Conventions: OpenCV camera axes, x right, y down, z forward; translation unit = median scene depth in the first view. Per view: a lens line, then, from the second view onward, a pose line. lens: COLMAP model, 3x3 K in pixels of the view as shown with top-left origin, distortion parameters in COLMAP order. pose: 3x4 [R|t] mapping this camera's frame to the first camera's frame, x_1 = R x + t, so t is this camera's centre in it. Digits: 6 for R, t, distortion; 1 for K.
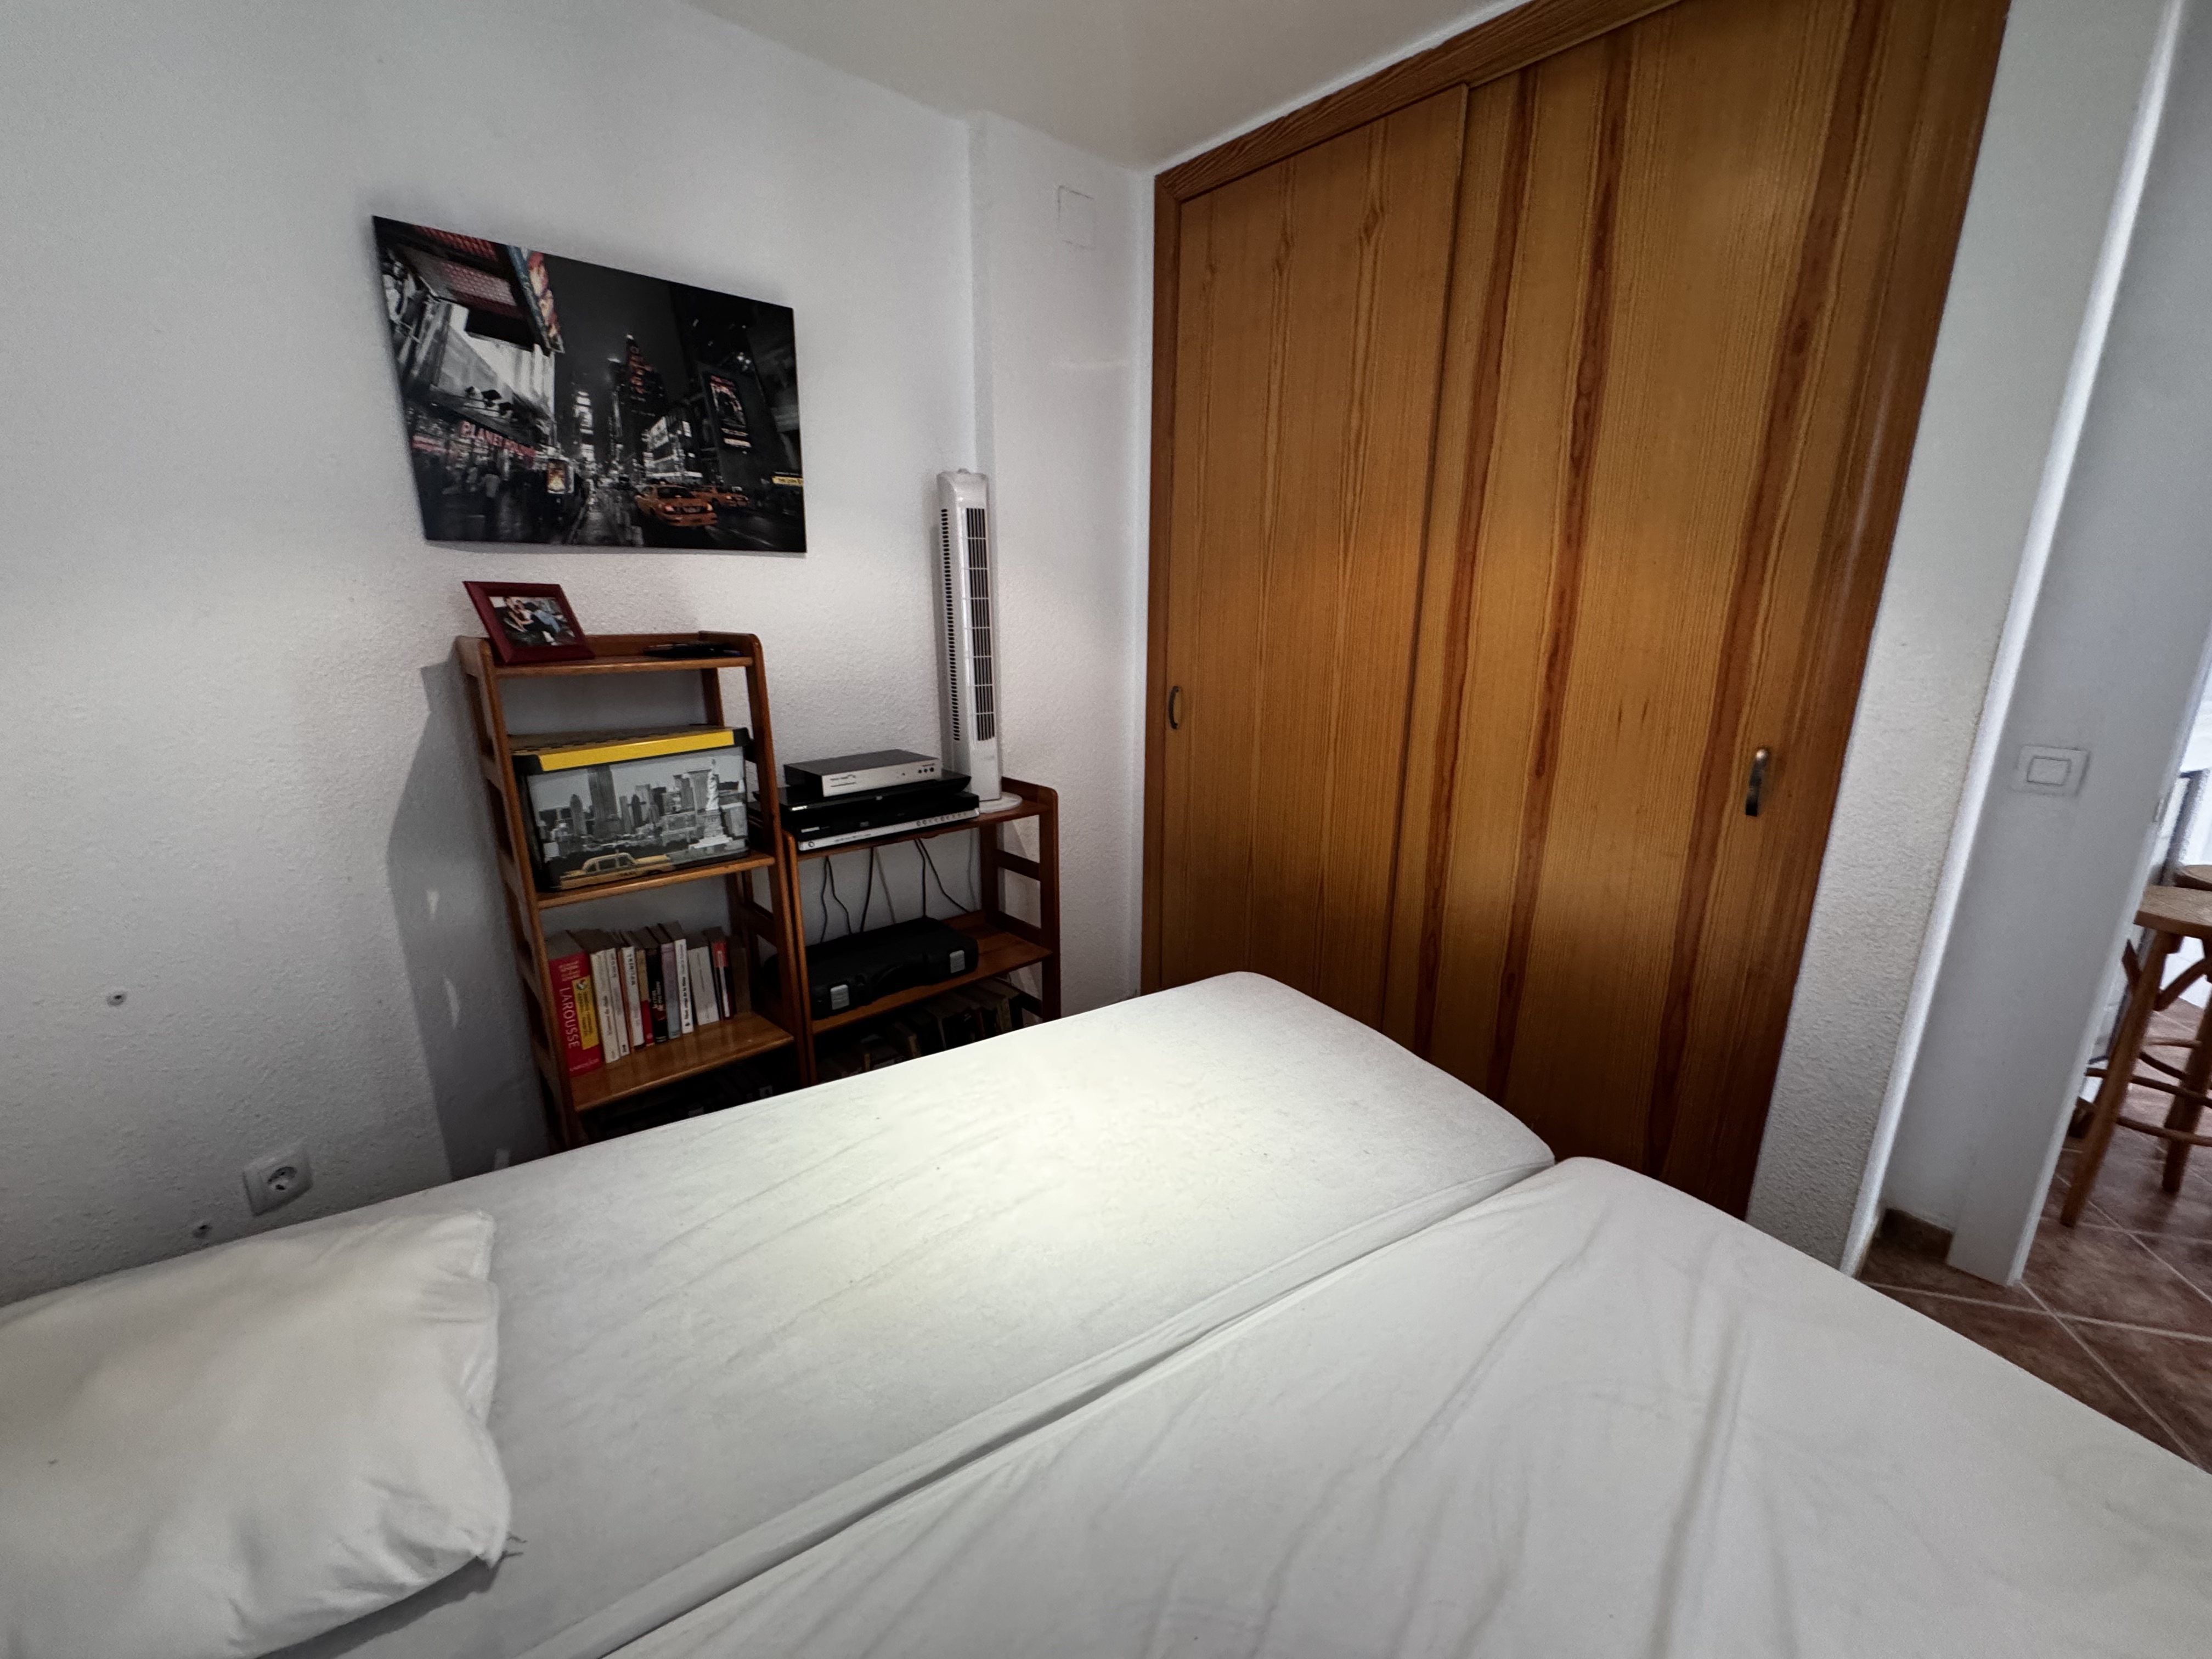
lens RADIAL K [[881.5, 0, 1104.2], [0, 881.5, 828.8], [0, 0, 1]] dist [-0.006812, 0.000950]
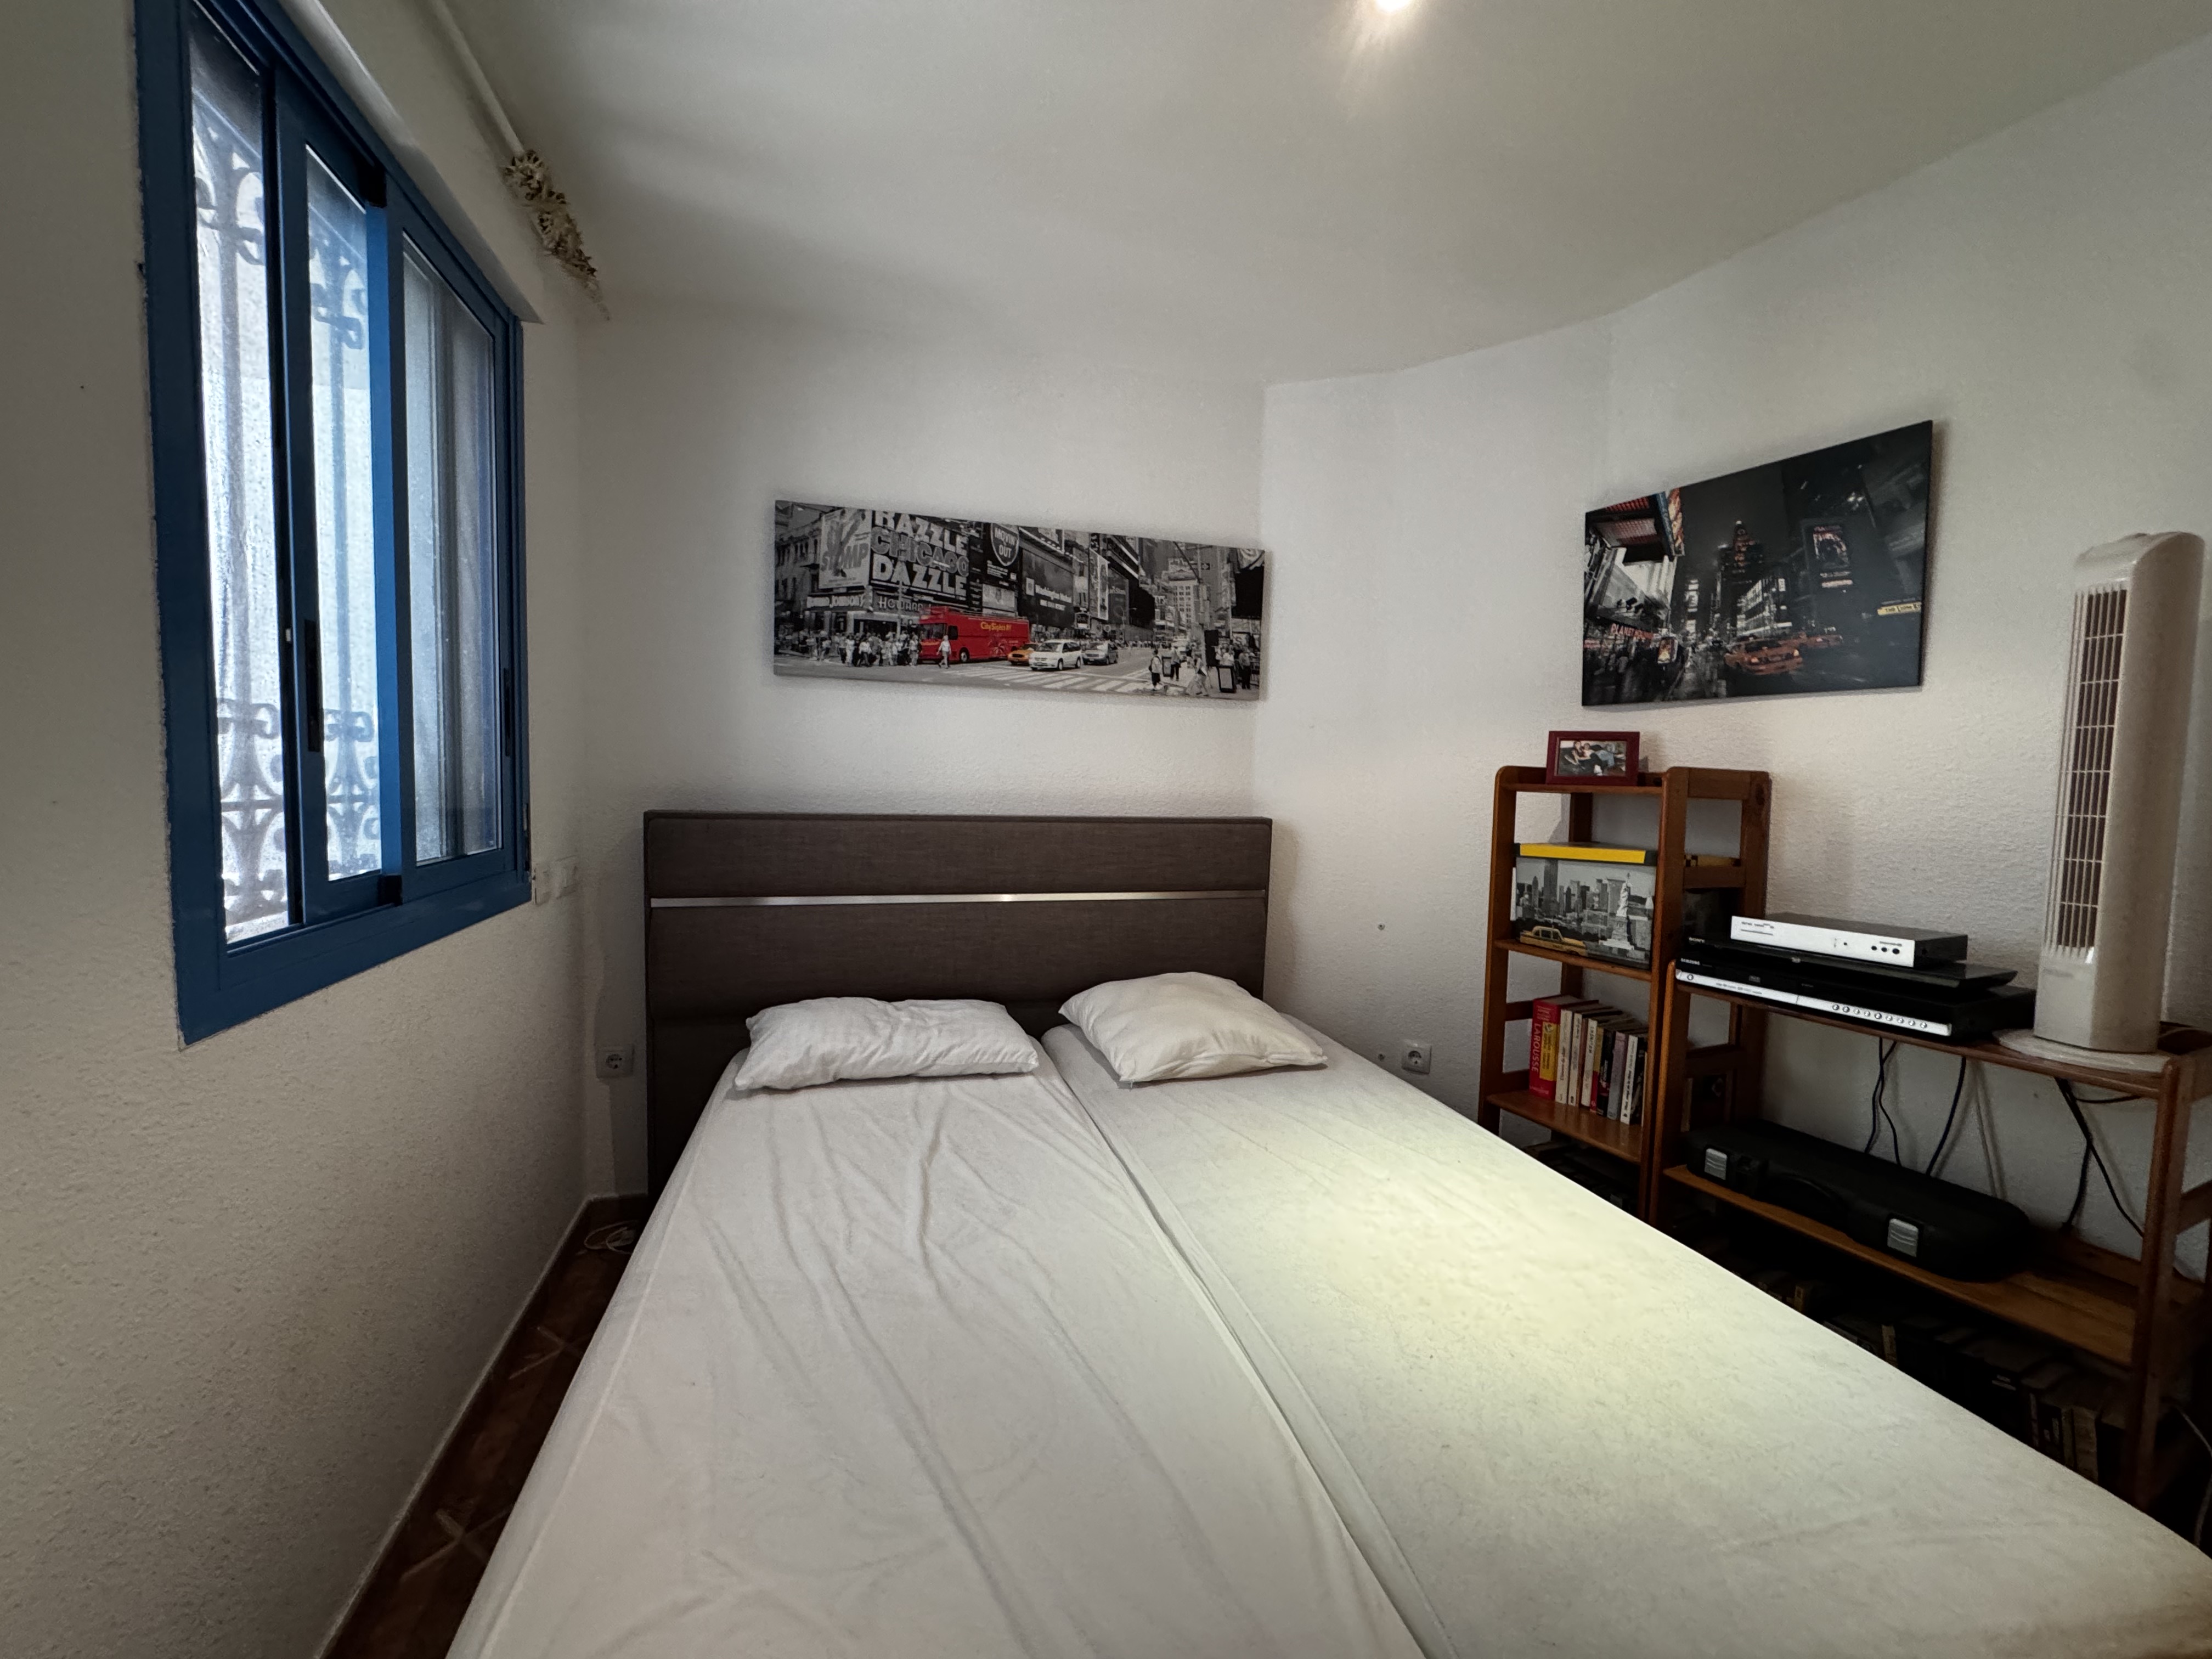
lens RADIAL K [[881.5, 0, 1106.4], [0, 881.5, 829.9], [0, 0, 1]] dist [-0.006812, 0.000950]
pose [[-0.277086, 0.053473, -0.959356, 0.836643], [-0.266344, 0.955049, 0.130160, -0.100364], [0.923192, 0.291584, -0.250388, 0.641834]]
